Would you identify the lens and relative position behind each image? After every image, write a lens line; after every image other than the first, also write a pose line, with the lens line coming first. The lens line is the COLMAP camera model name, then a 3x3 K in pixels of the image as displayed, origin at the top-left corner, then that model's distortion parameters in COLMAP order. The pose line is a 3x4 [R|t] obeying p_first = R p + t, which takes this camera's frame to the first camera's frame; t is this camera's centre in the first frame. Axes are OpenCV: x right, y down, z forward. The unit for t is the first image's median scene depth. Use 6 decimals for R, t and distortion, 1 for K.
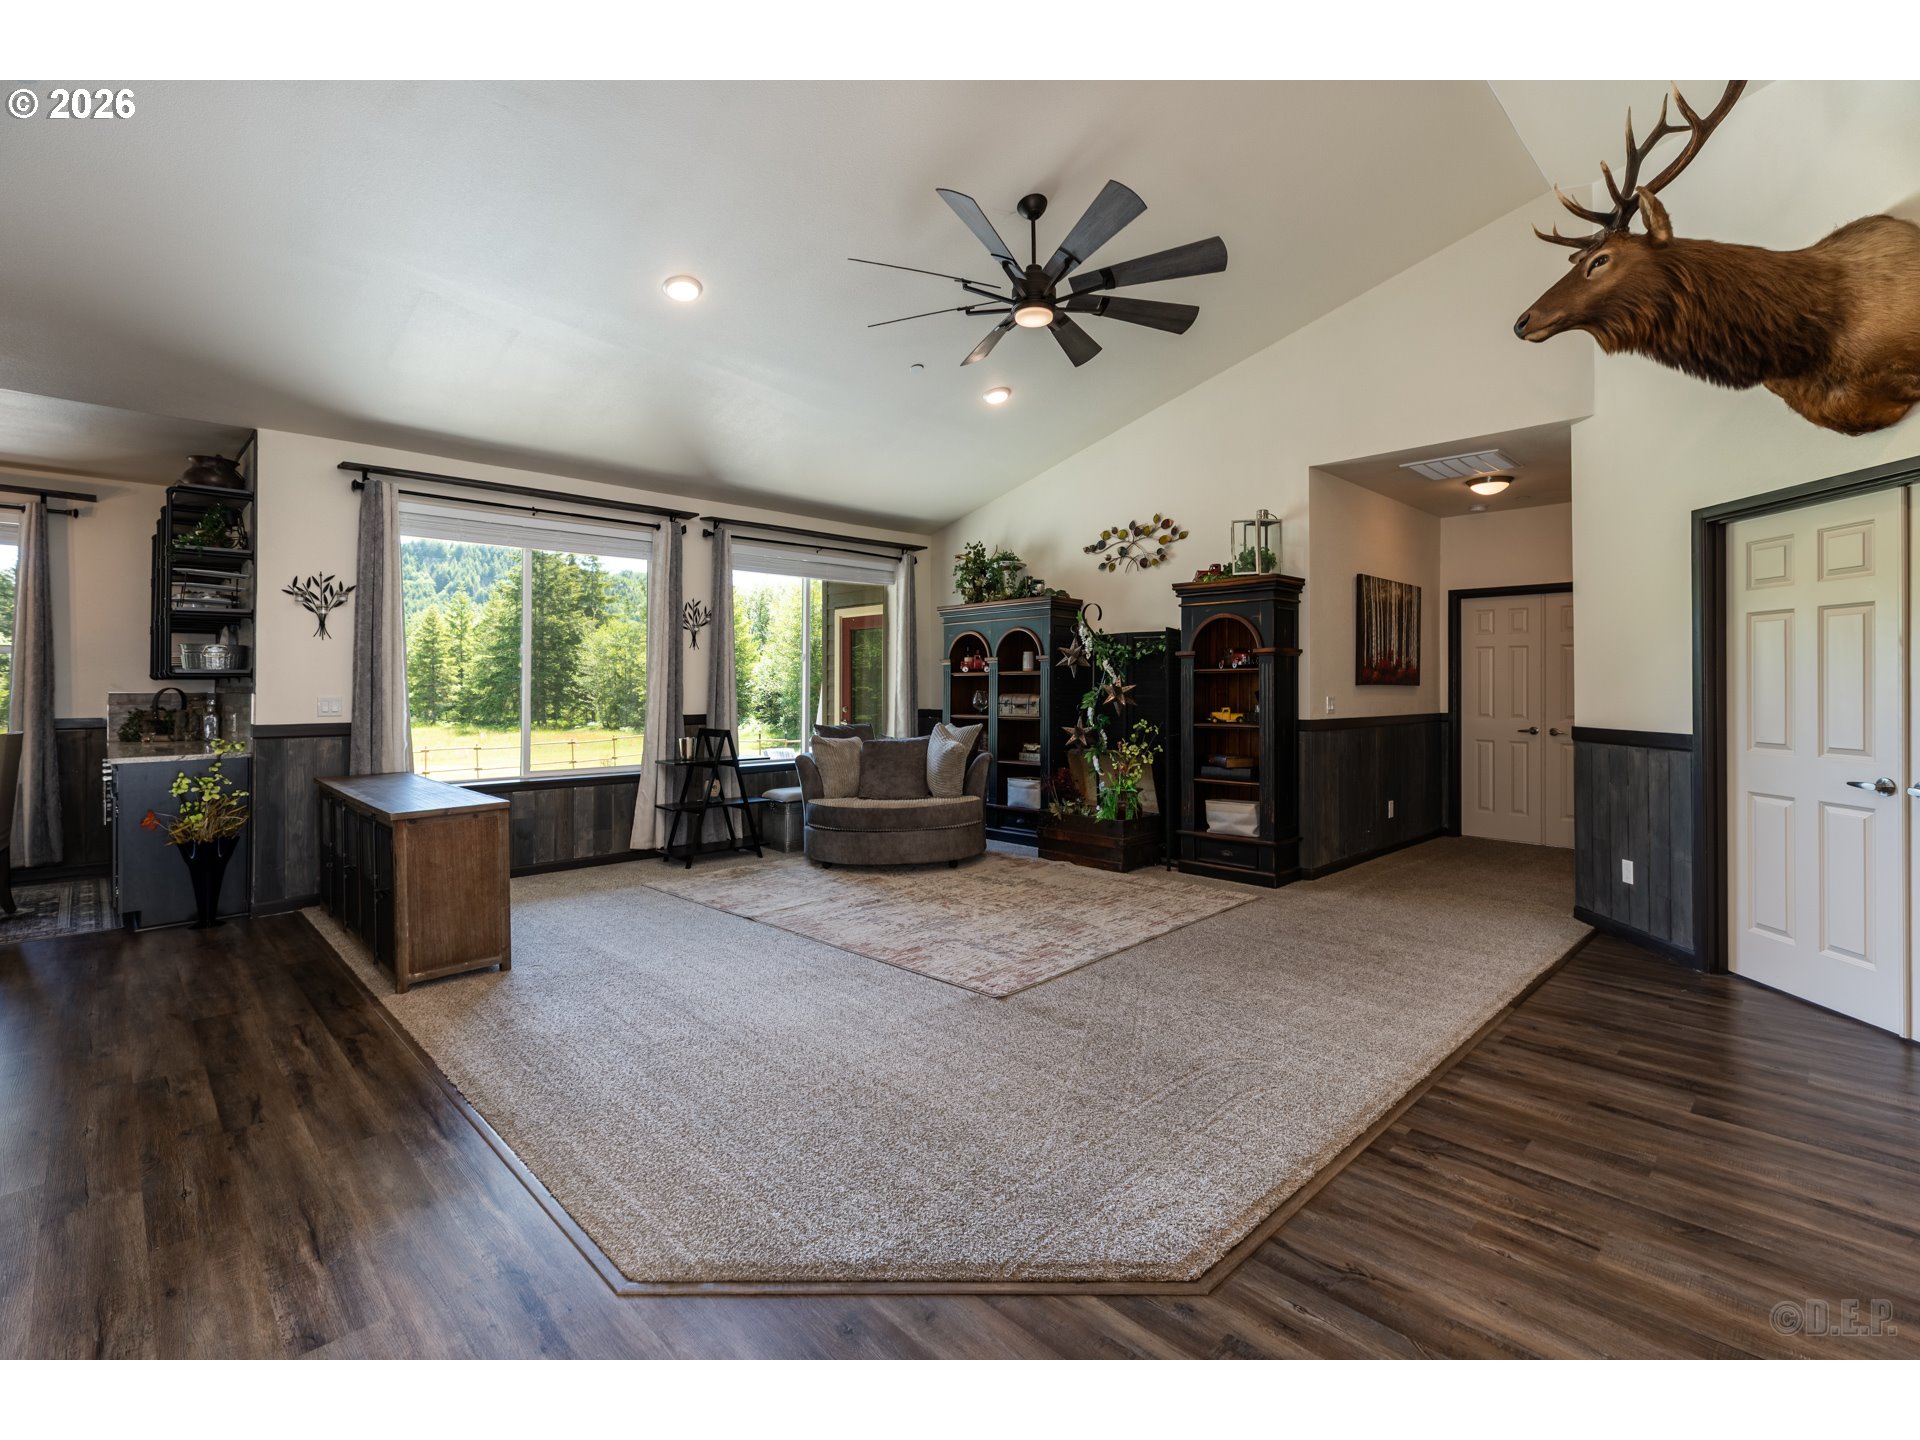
lens RADIAL K [[879.7, 0, 979.3], [0, 879.7, 682.0], [0, 0, 1]] dist [0.004945, 0.000307]
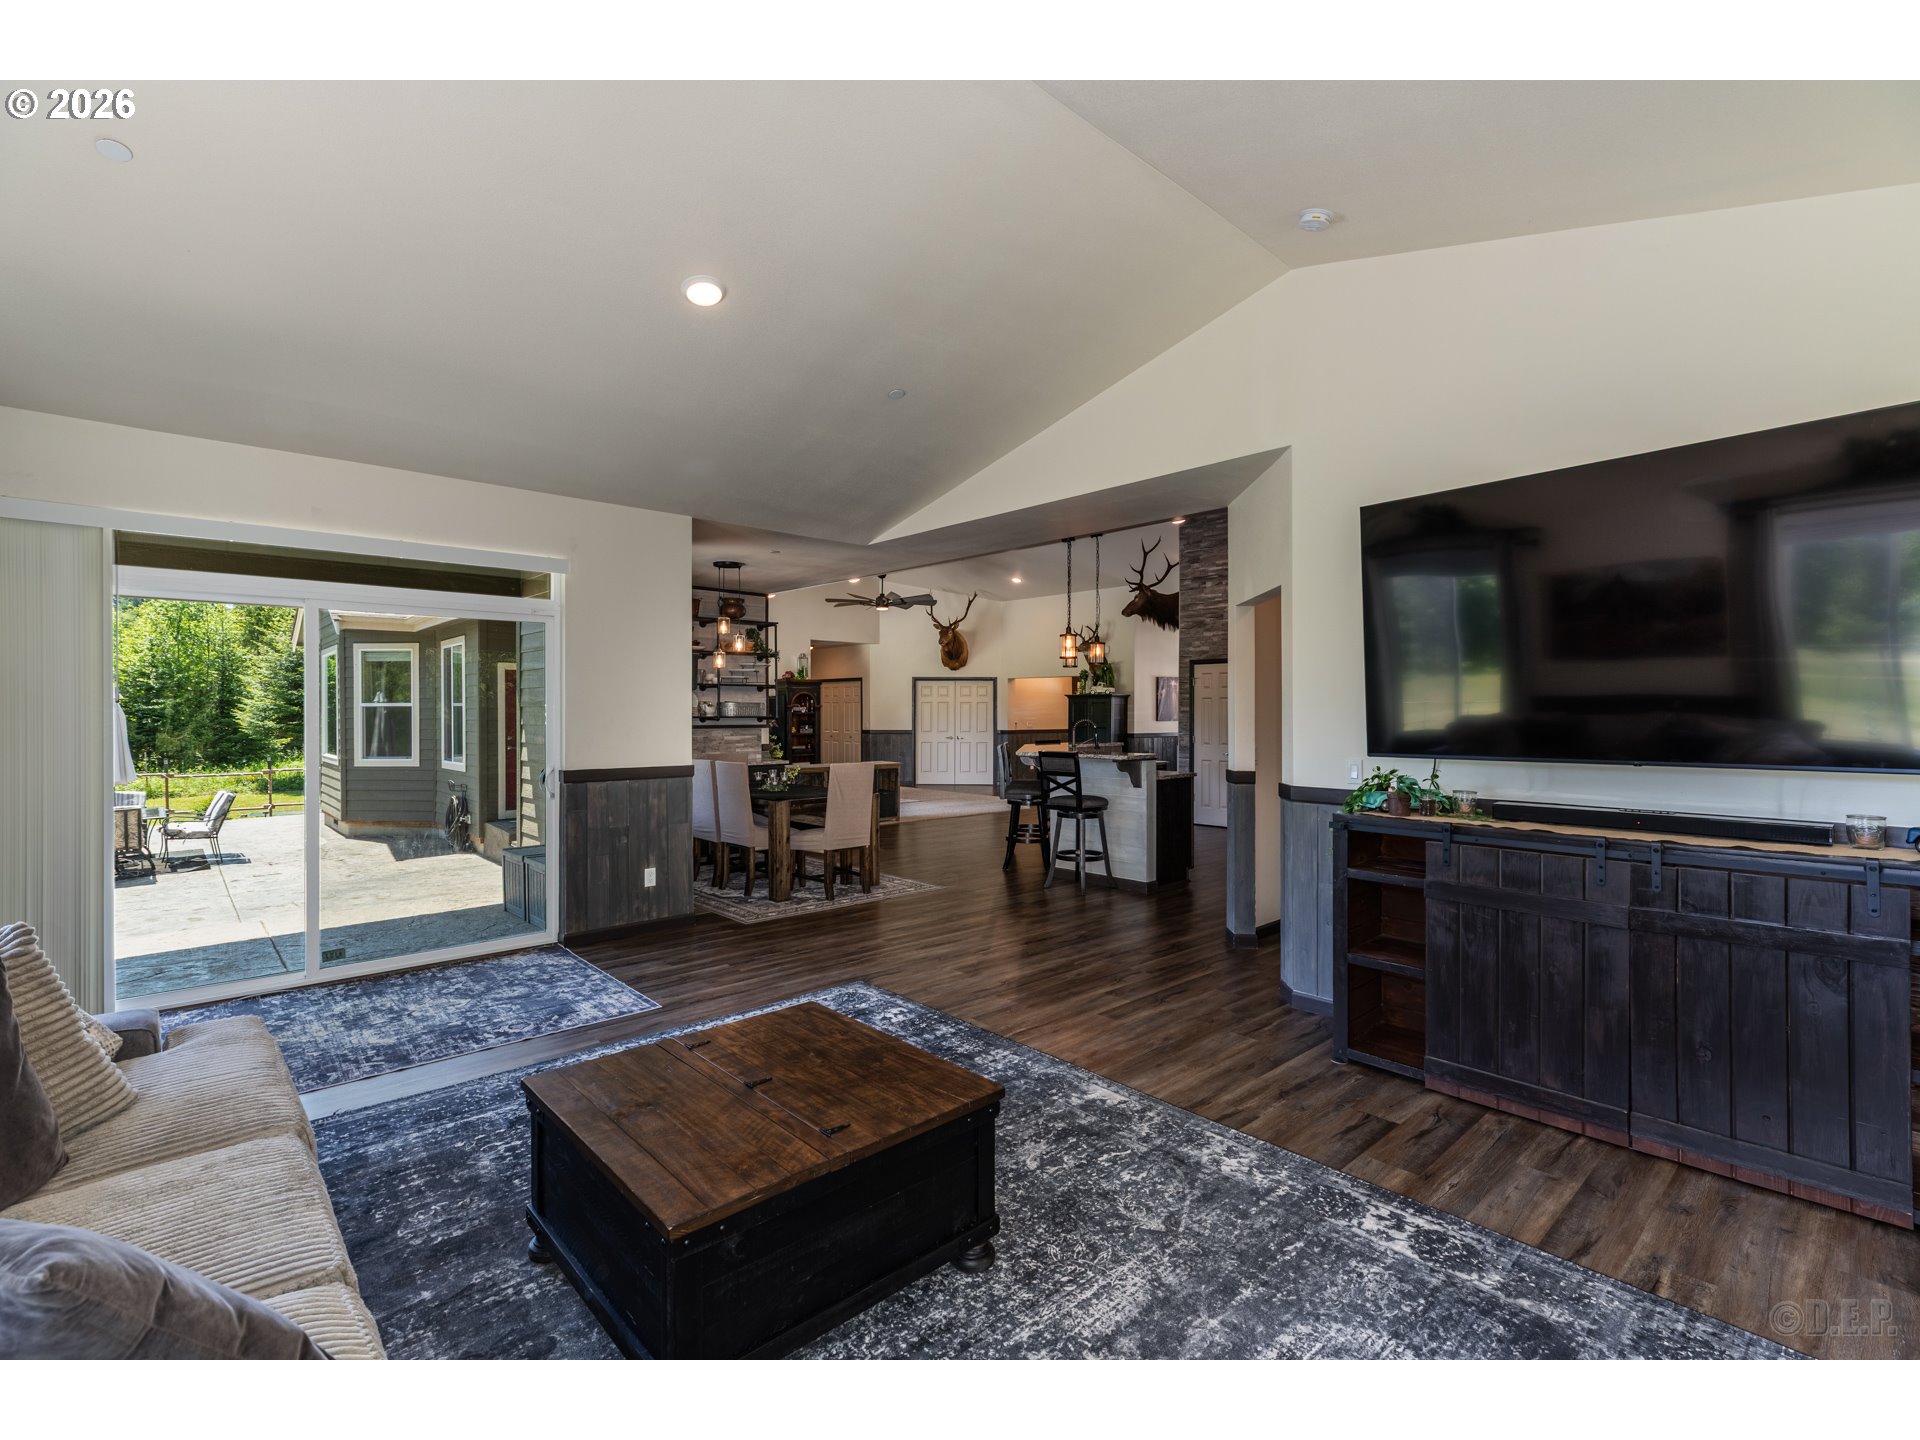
lens RADIAL K [[879.7, 0, 964.5], [0, 879.7, 712.7], [0, 0, 1]] dist [0.004945, 0.000307]
pose [[0.040963, -0.002935, 0.999156, -2.283950], [-0.009612, 0.999948, 0.003331, -0.025719], [-0.999114, -0.009741, 0.040933, 0.386674]]
